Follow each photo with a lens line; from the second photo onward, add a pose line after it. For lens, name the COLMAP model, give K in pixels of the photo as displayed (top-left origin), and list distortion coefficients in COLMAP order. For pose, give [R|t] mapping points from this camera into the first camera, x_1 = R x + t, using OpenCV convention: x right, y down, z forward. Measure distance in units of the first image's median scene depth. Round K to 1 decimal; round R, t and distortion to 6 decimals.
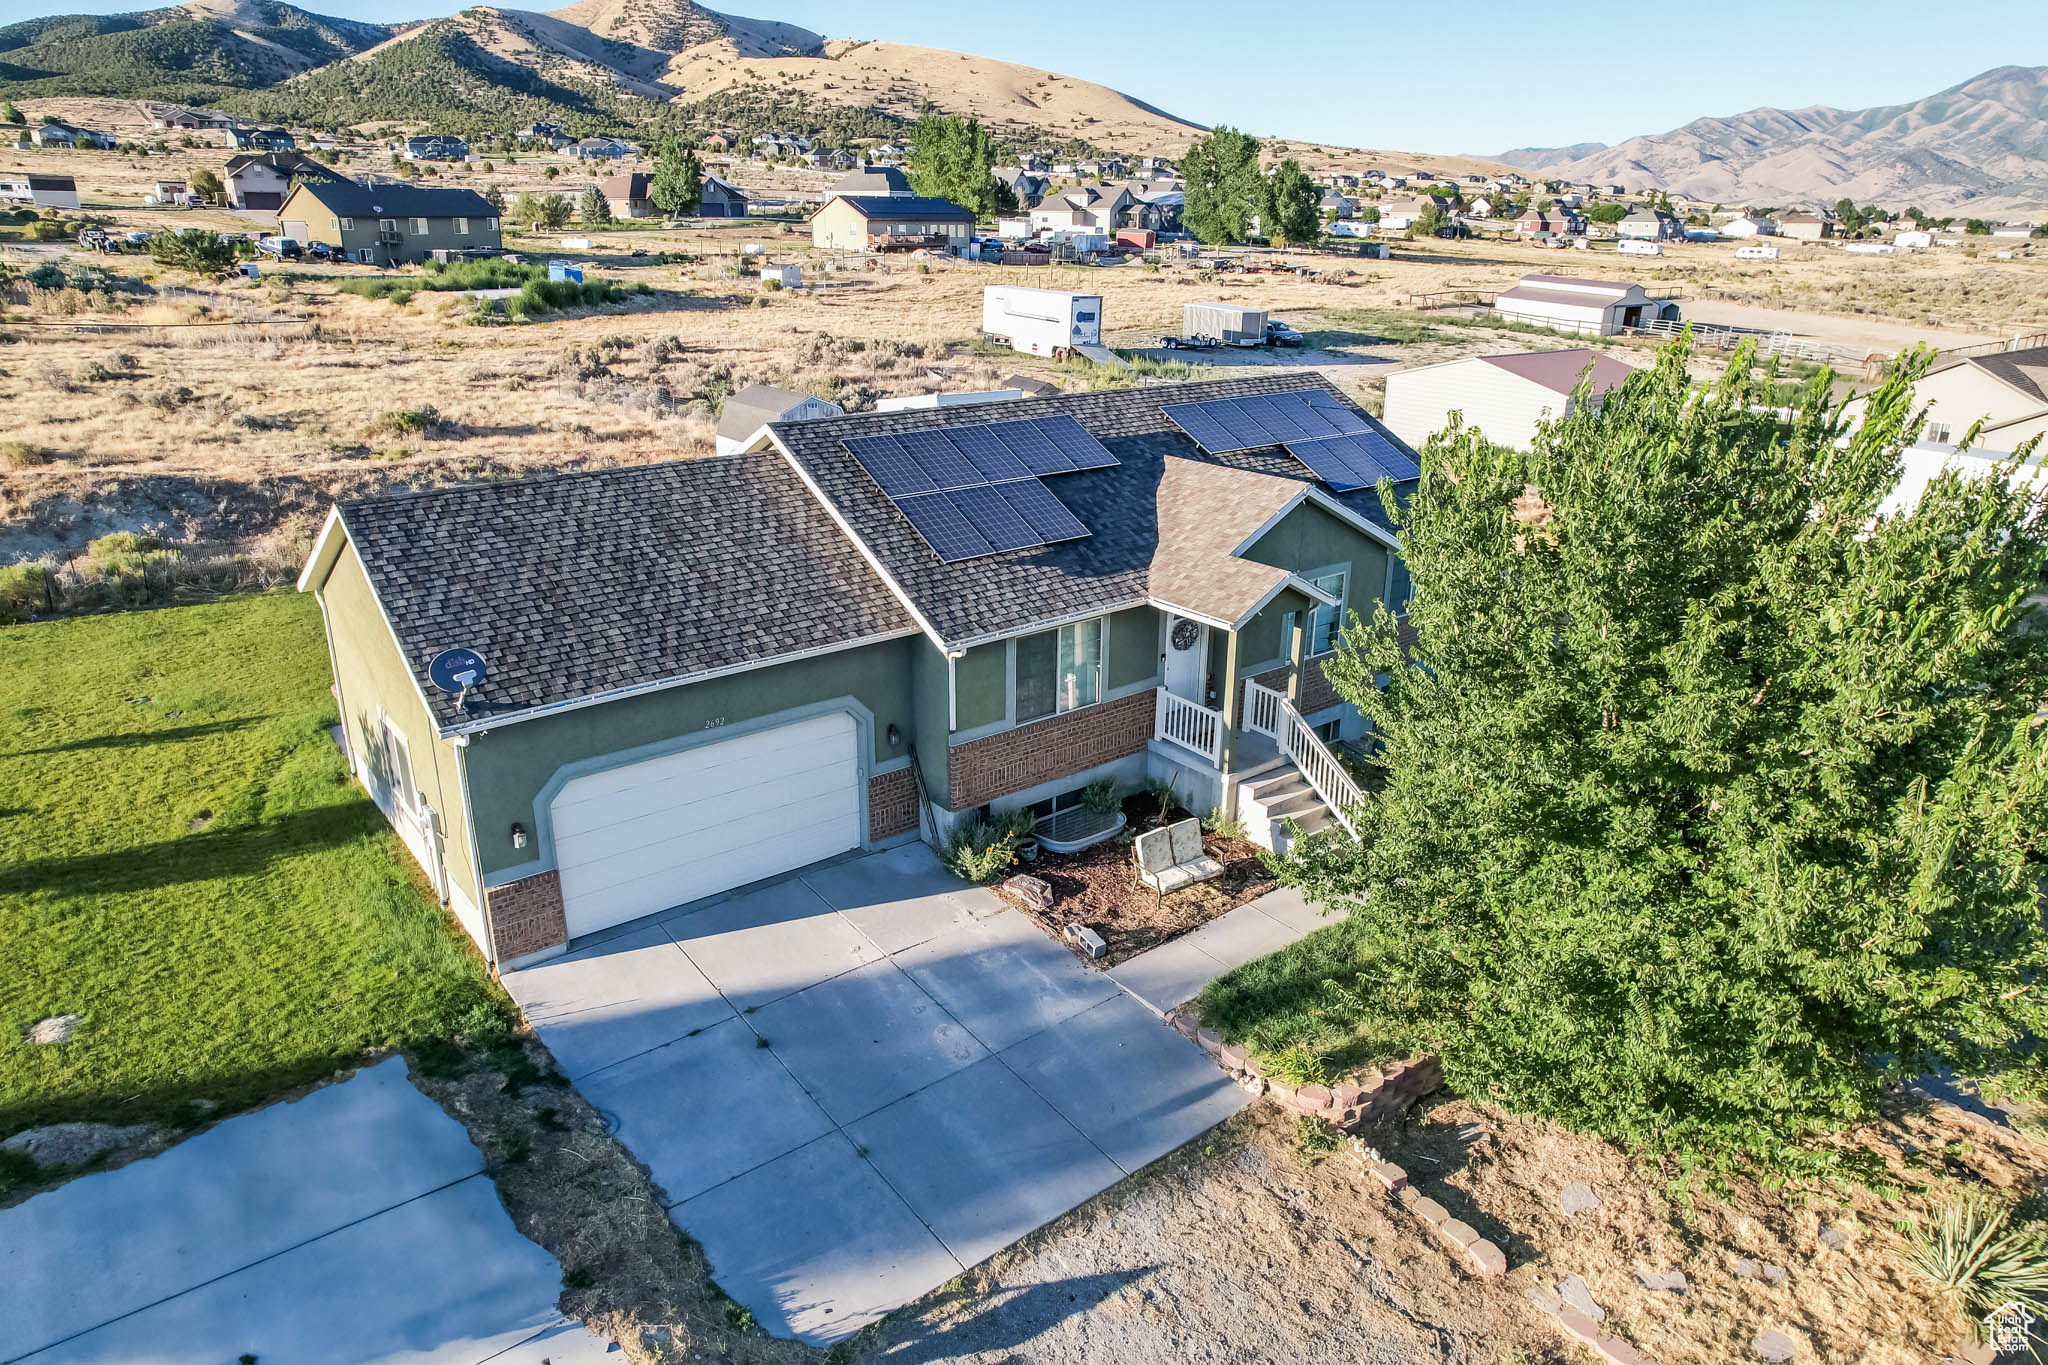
lens RADIAL K [[1313.0, 0, 1021.6], [0, 1313.0, 679.1], [0, 0, 1]] dist [-0.086384, 0.076210]
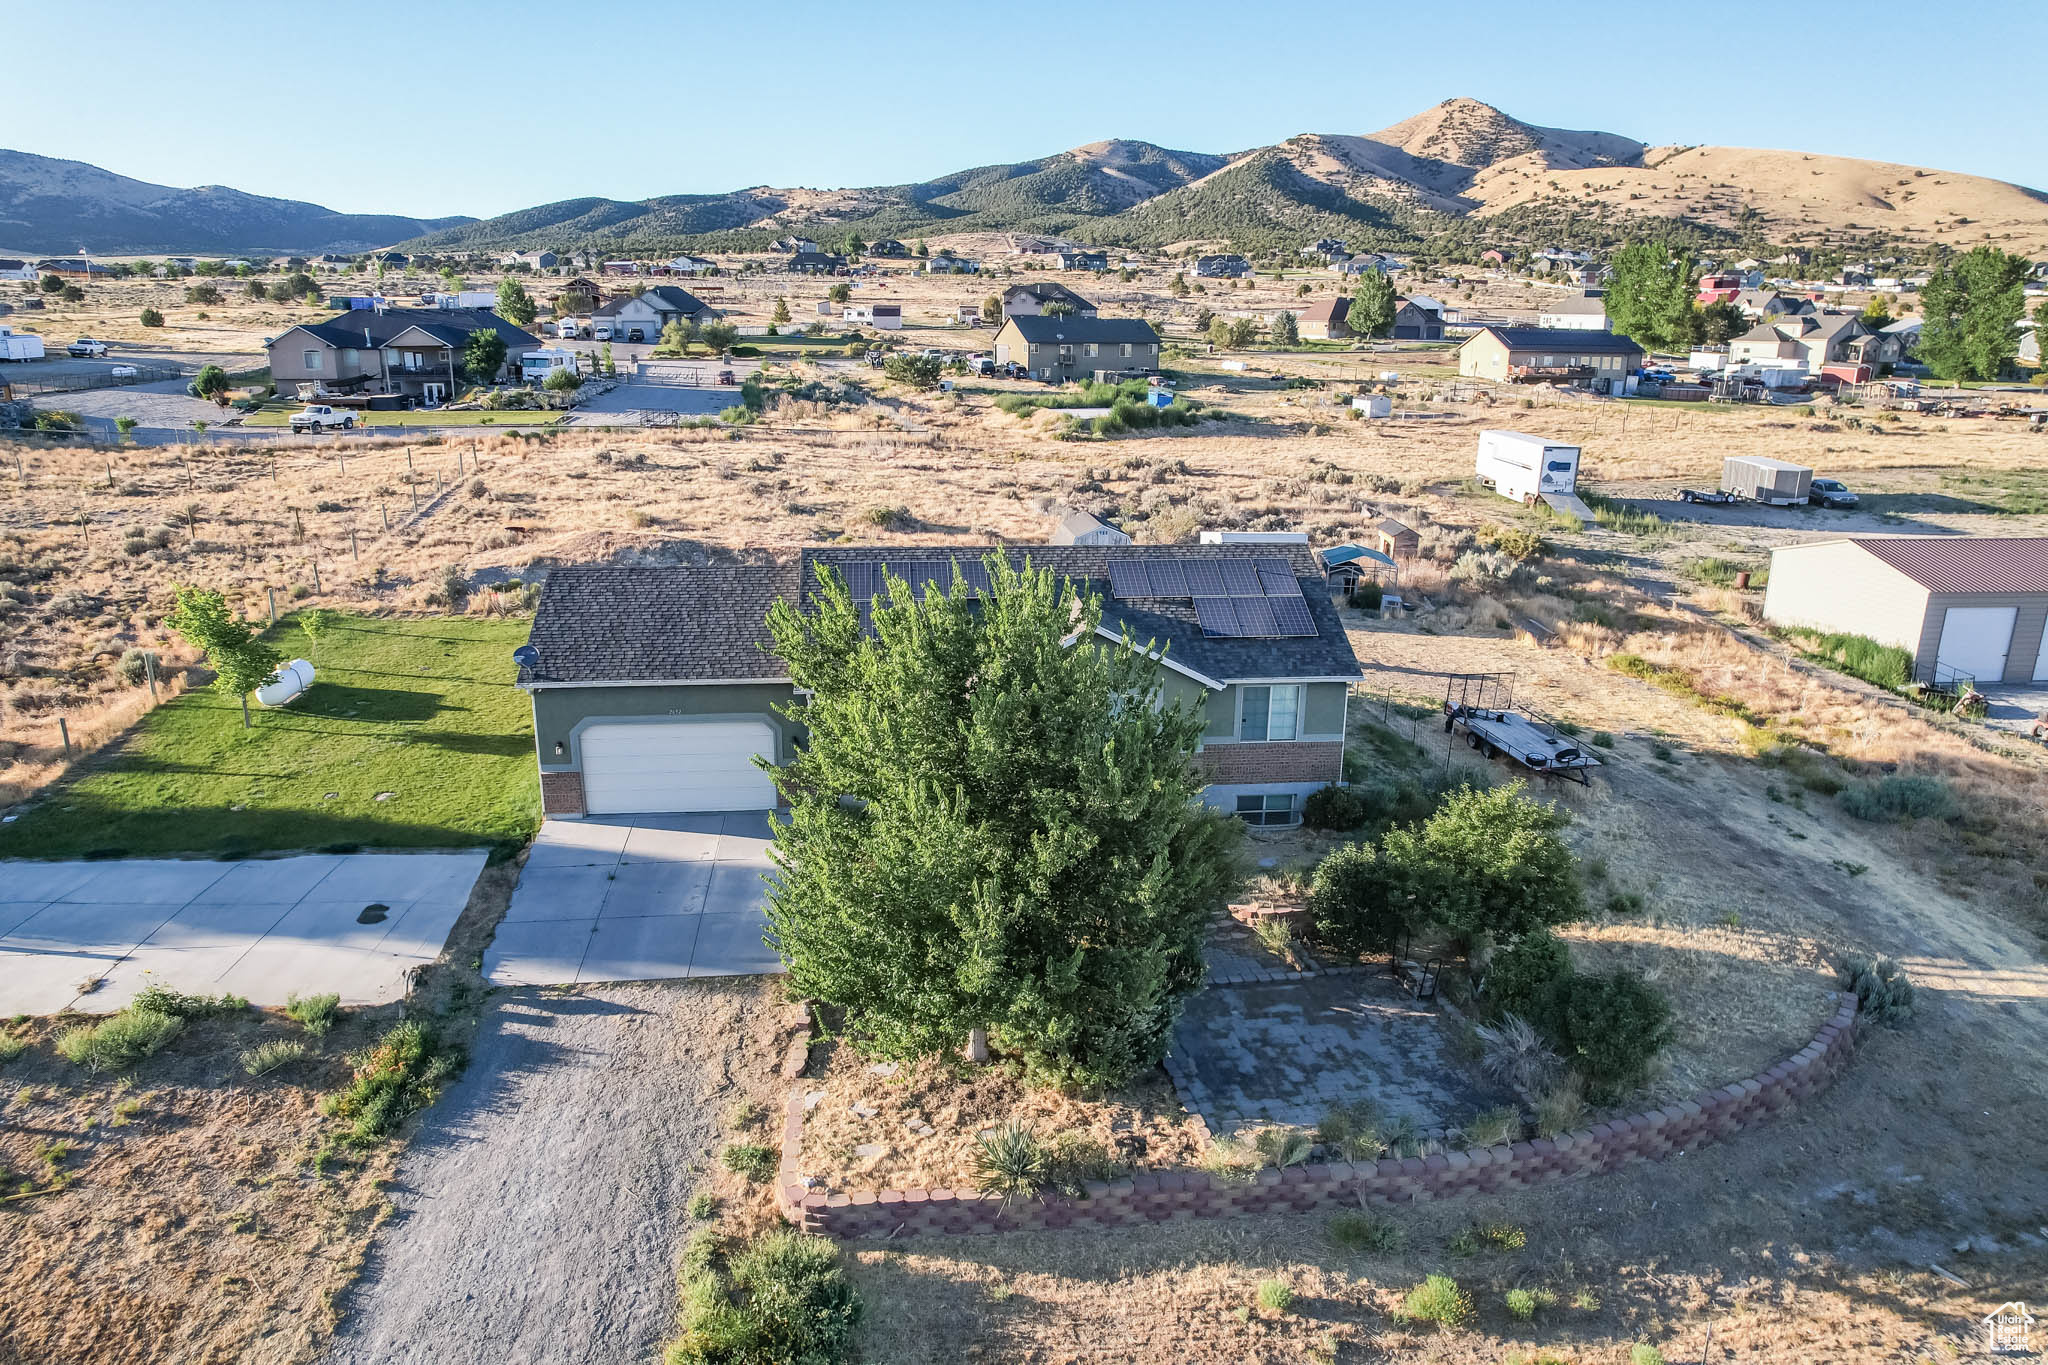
lens RADIAL K [[1313.0, 0, 1021.6], [0, 1313.0, 679.1], [0, 0, 1]] dist [-0.086384, 0.076210]
pose [[0.842189, 0.141169, -0.520373, 0.217519], [-0.180352, 0.983281, -0.025138, -0.010186], [0.508125, 0.115021, 0.853569, -0.056936]]
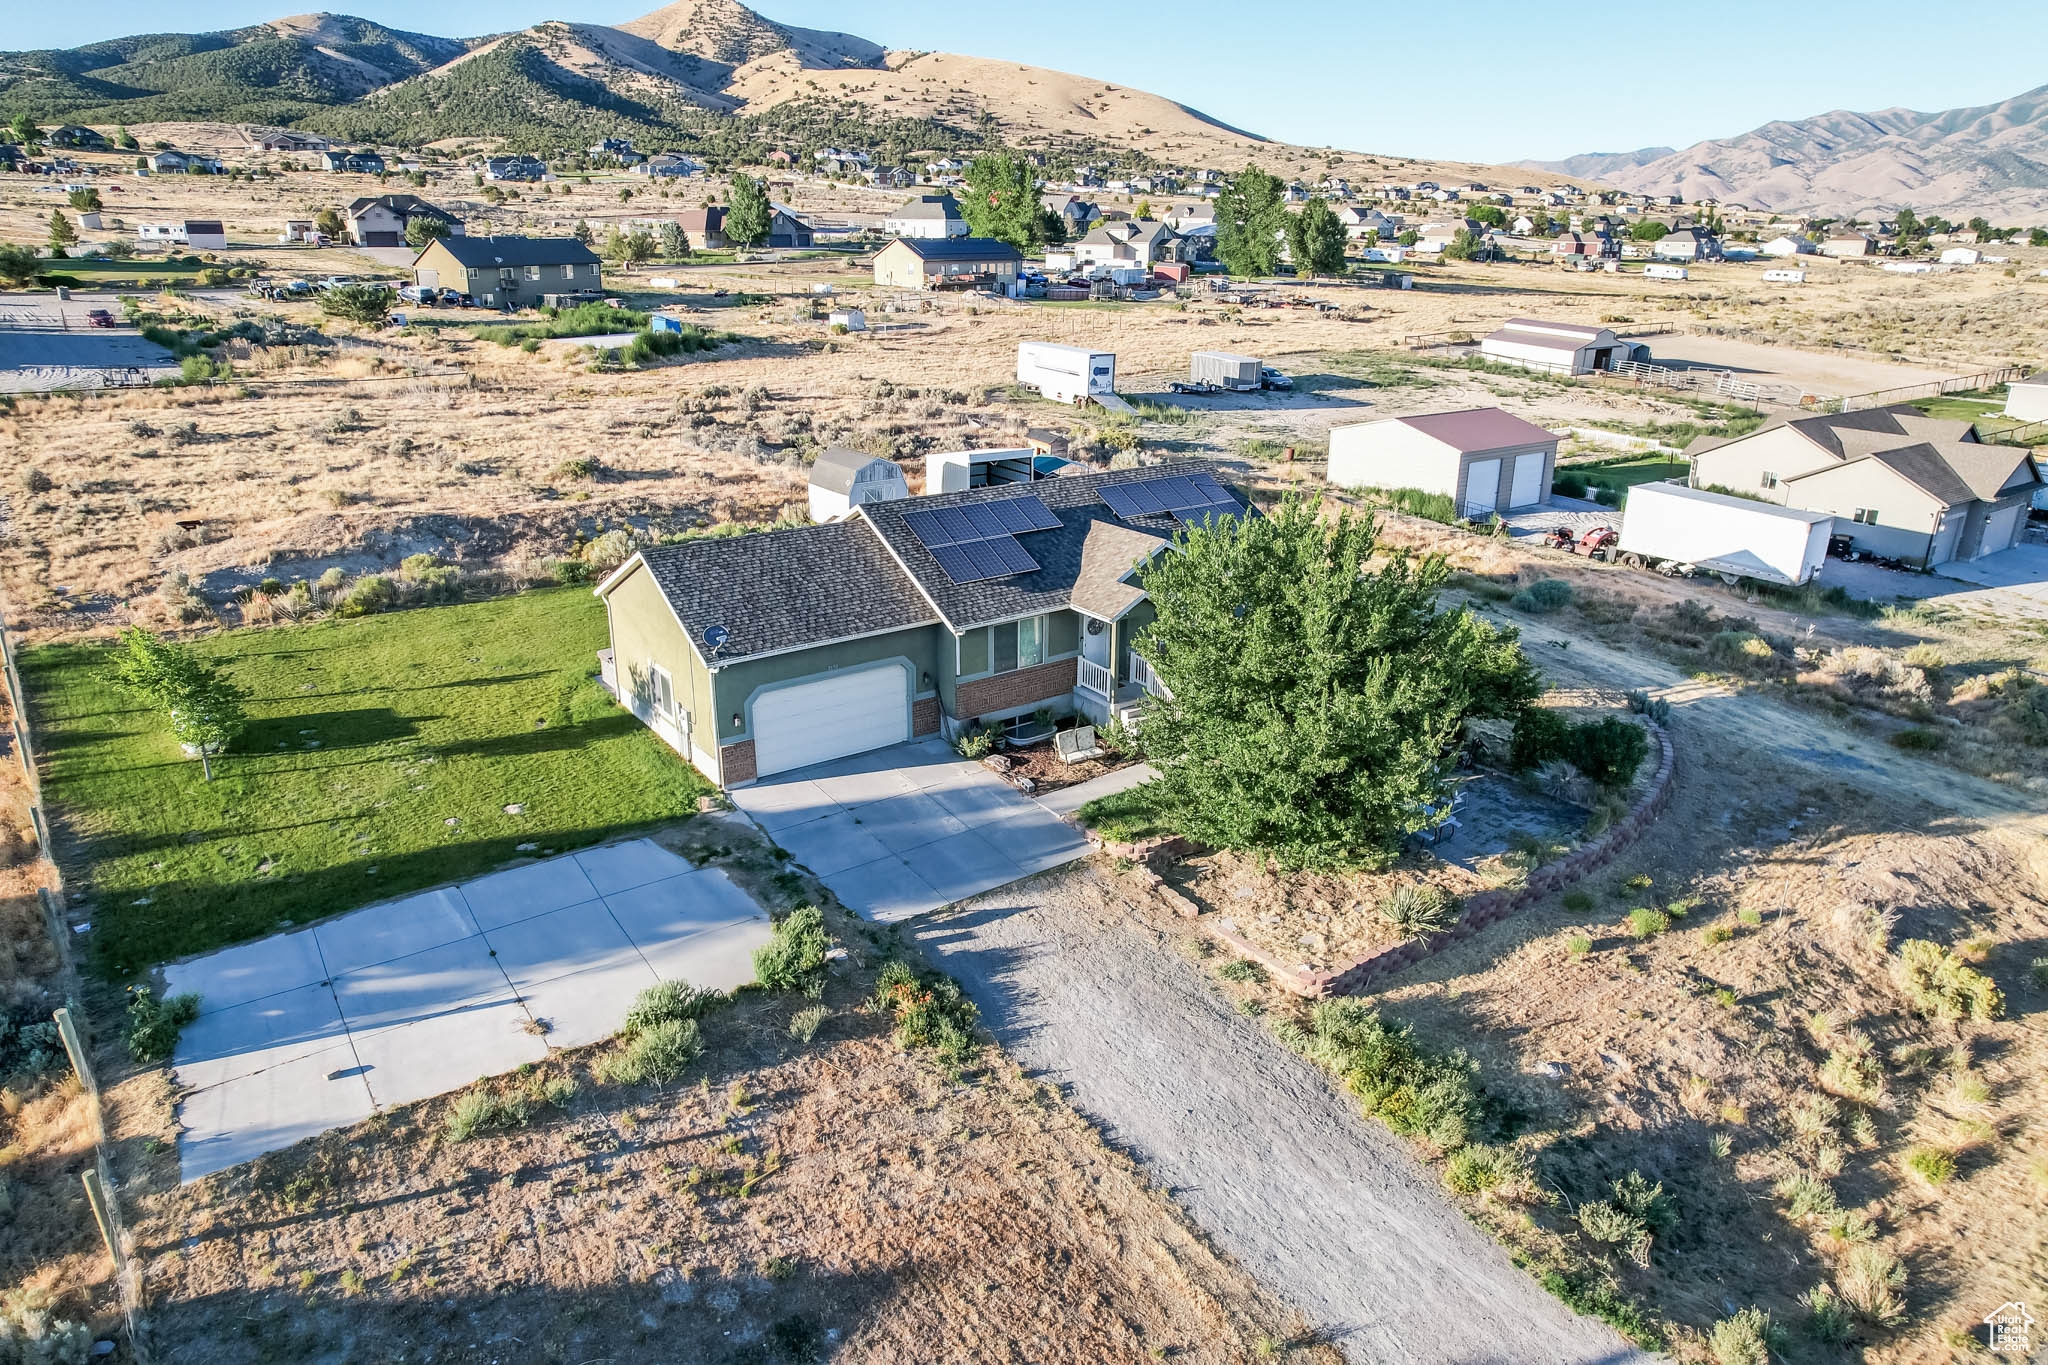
lens RADIAL K [[1313.0, 0, 1021.6], [0, 1313.0, 679.1], [0, 0, 1]] dist [-0.086384, 0.076210]
pose [[0.999121, 0.012576, -0.039997, 0.024138], [-0.012729, 0.999913, -0.003573, 0.010901], [0.039949, 0.004079, 0.999193, -0.184134]]
